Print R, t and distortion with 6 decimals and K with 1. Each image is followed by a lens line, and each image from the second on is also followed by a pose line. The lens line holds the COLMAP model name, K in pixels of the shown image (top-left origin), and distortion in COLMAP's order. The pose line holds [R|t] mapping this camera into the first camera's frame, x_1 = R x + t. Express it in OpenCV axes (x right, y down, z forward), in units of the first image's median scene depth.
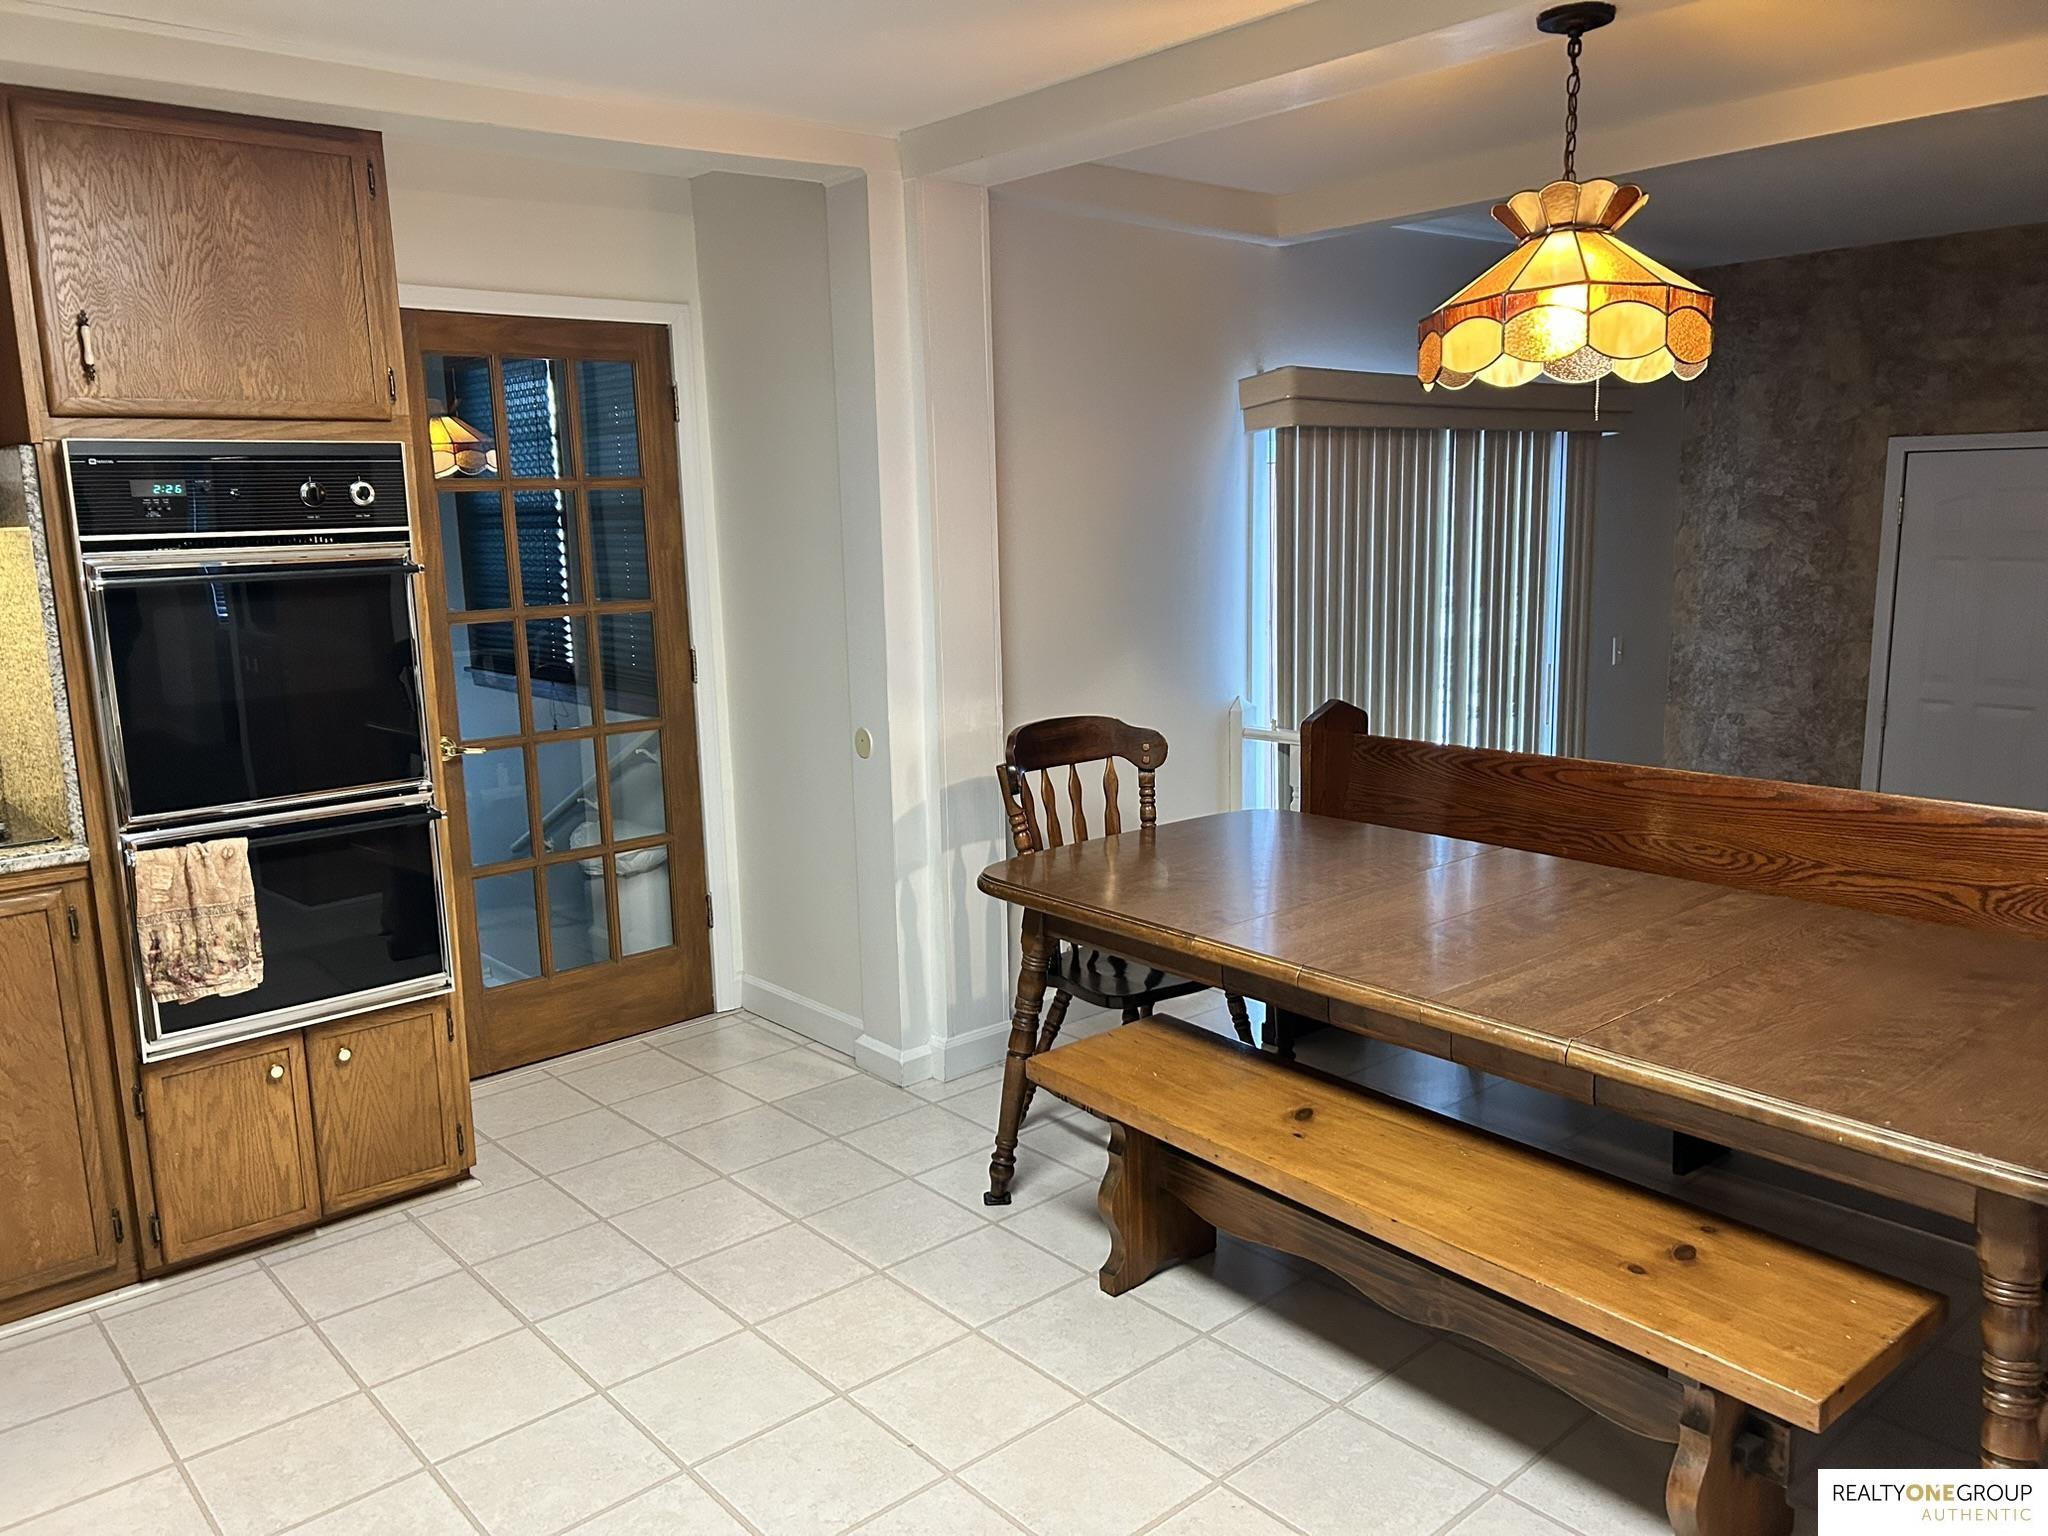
lens RADIAL K [[1532.0, 0, 1024.0], [0, 1532.0, 768.0], [0, 0, 1]] dist [0.066167, -0.078459]
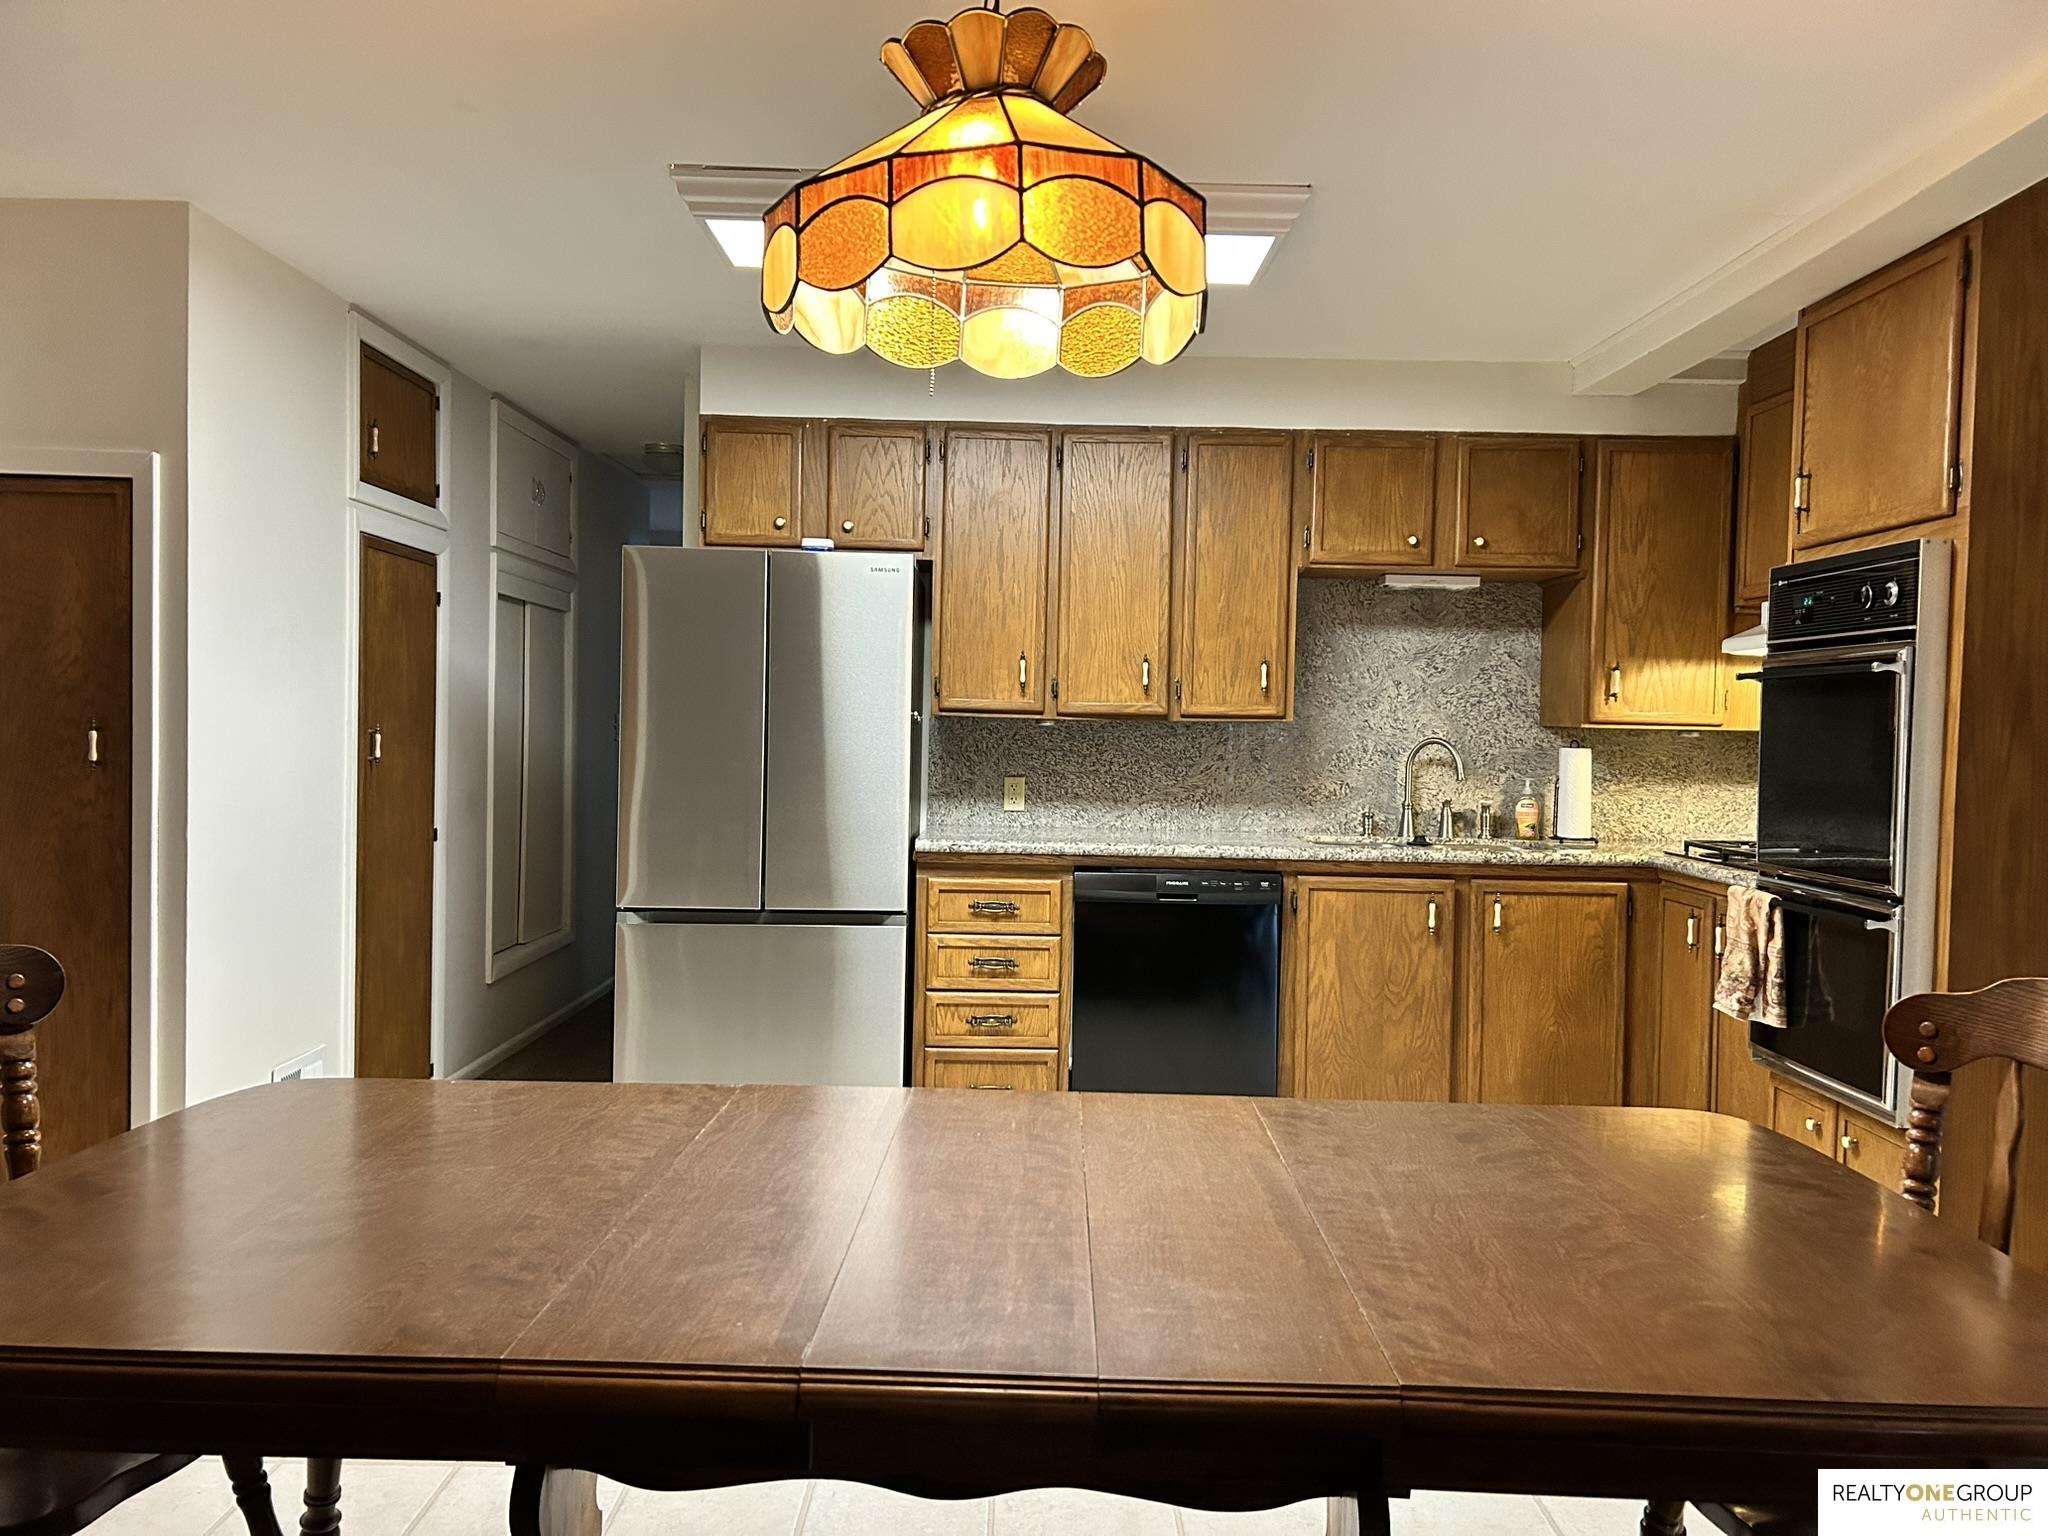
lens RADIAL K [[1532.0, 0, 1024.0], [0, 1532.0, 768.0], [0, 0, 1]] dist [0.066167, -0.078459]
pose [[-0.654284, 0.034396, -0.755466, 0.716007], [-0.136060, 0.977310, 0.162334, -0.155818], [0.743909, 0.209001, -0.634759, 1.258277]]
